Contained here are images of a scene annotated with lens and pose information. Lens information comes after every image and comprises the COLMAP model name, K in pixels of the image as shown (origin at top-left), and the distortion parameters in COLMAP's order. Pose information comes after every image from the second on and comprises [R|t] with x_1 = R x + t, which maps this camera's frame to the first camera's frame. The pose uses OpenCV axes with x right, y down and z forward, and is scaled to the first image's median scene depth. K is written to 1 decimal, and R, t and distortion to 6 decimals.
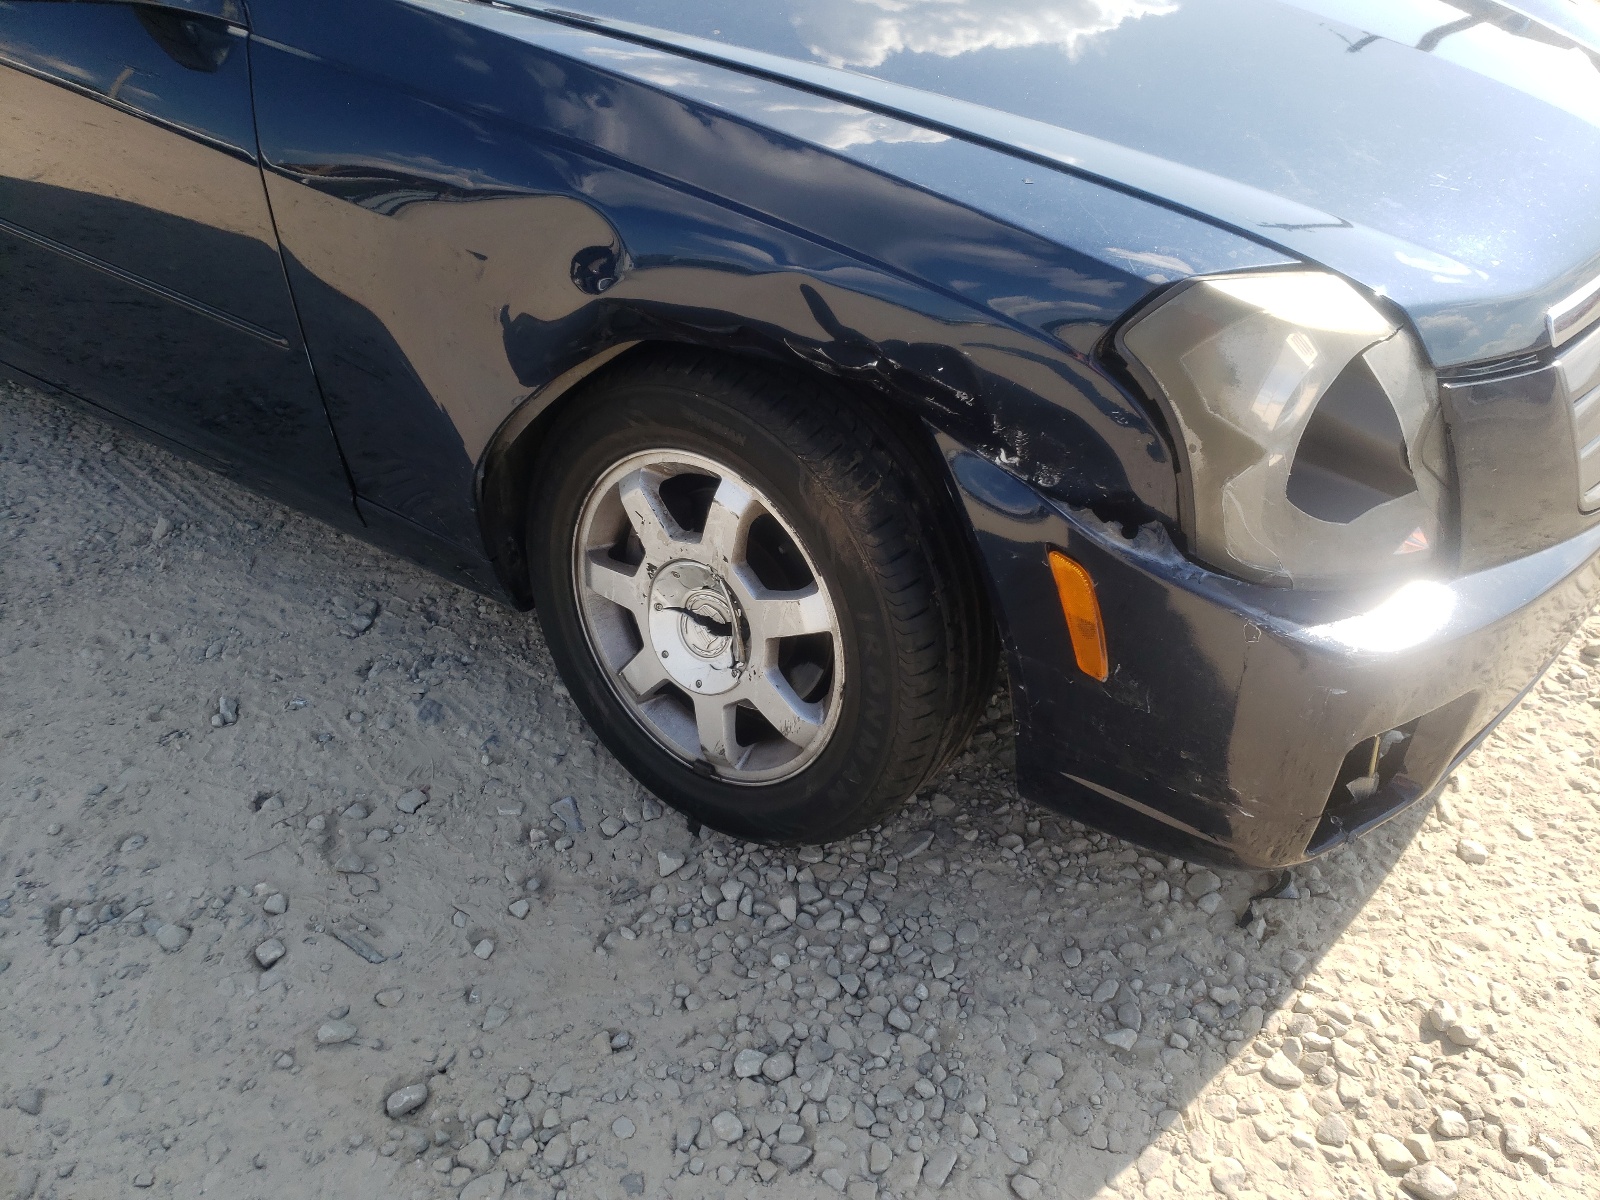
lens RADIAL K [[1235.0, 0, 803.0], [0, 1235.0, 587.2], [0, 0, 1]] dist [0.012818, 0.010059]
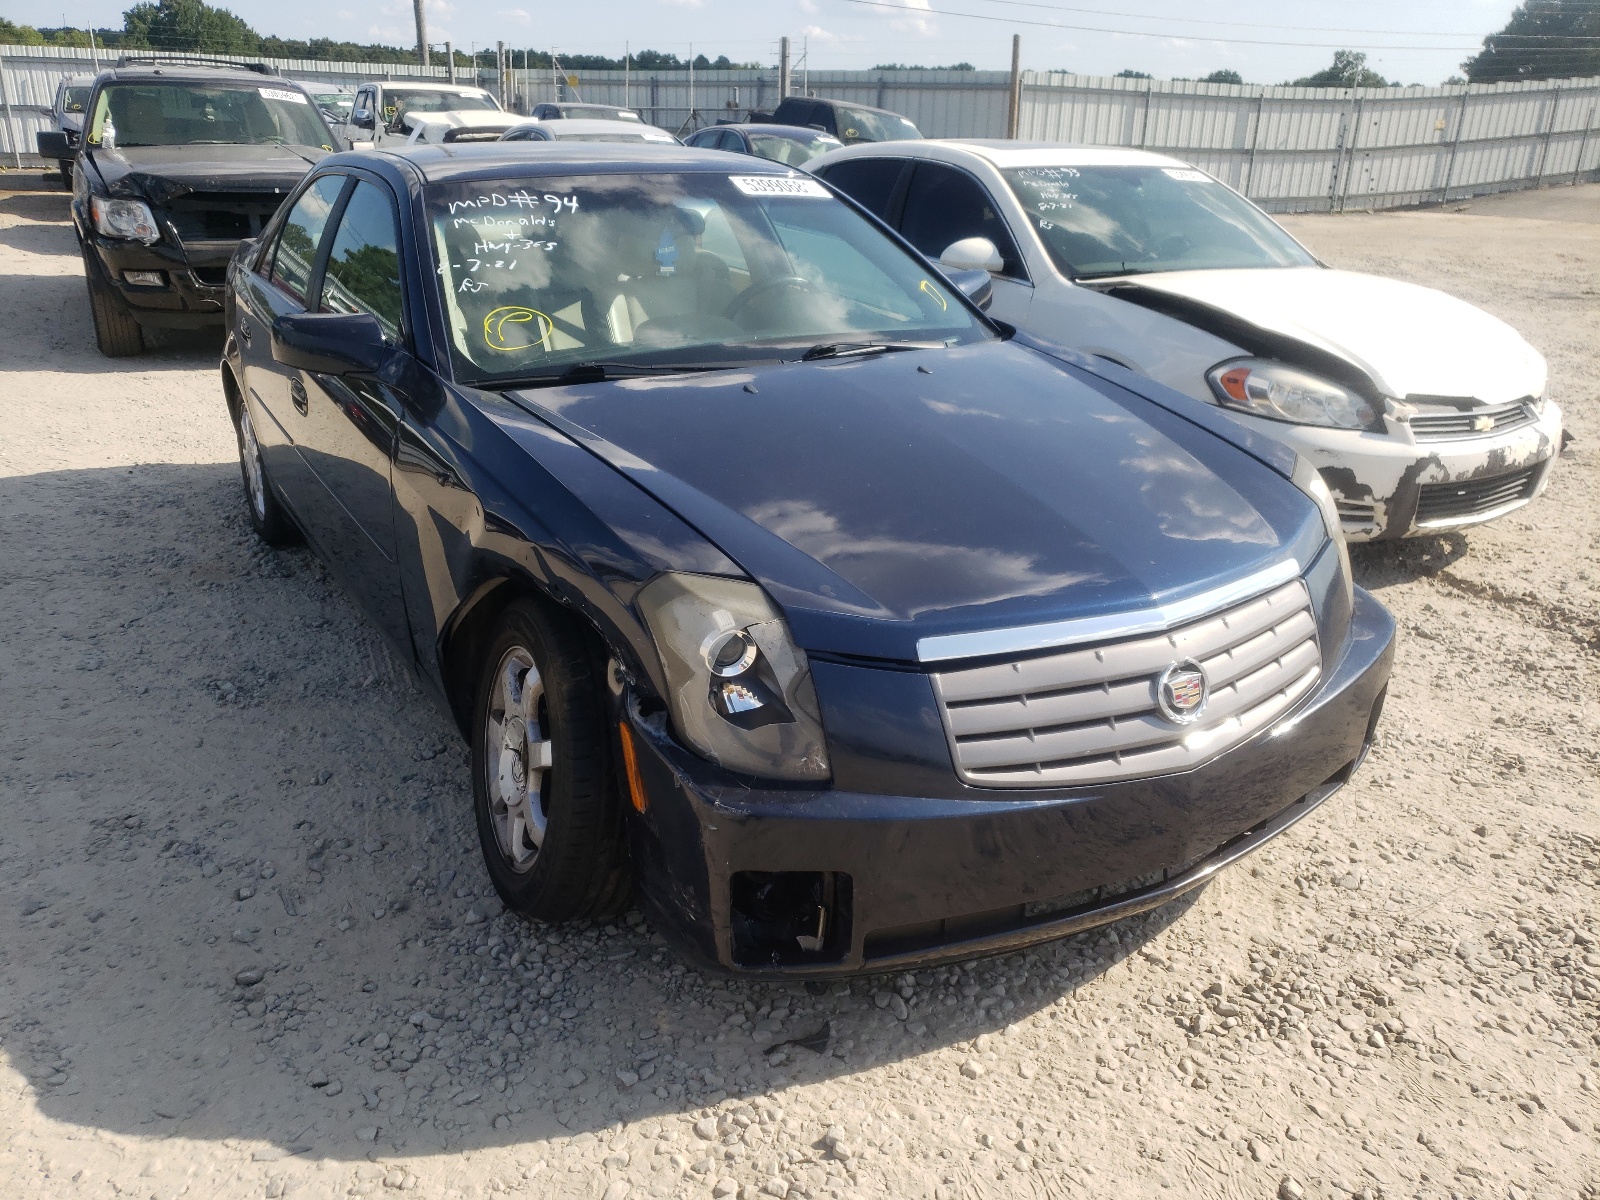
lens RADIAL K [[1235.0, 0, 792.4], [0, 1235.0, 607.2], [0, 0, 1]] dist [0.012818, 0.010059]
pose [[0.904851, 0.169197, -0.390661, 0.897986], [-0.275059, 0.932737, -0.233120, 0.132027], [0.324941, 0.318394, 0.890527, -0.408878]]
